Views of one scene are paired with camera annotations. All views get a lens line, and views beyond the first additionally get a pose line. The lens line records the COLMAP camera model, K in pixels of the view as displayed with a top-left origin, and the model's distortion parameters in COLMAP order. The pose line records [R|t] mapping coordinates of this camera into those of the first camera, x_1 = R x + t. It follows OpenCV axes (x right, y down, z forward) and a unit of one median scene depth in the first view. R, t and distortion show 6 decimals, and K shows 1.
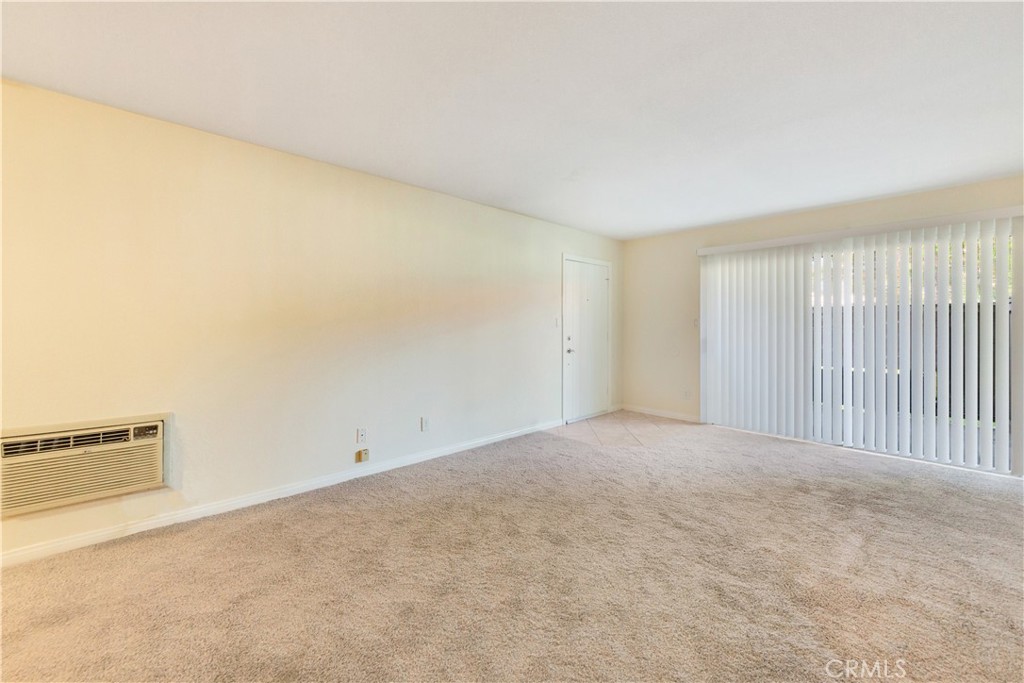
lens RADIAL K [[403.4, 0, 519.6], [0, 403.4, 321.7], [0, 0, 1]] dist [-0.003626, 0.000549]
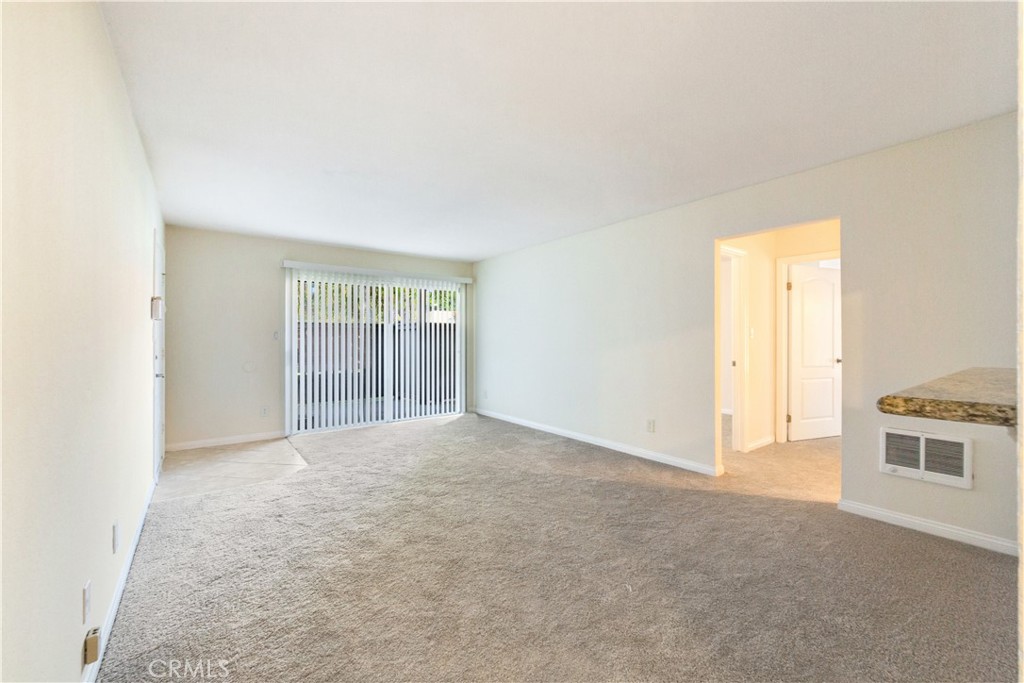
lens RADIAL K [[403.4, 0, 515.3], [0, 403.4, 340.2], [0, 0, 1]] dist [-0.003626, 0.000549]
pose [[0.129316, -0.011665, 0.991535, -0.667497], [0.000973, 0.999932, 0.011637, 0.004690], [-0.991603, -0.000540, 0.129318, 0.457289]]
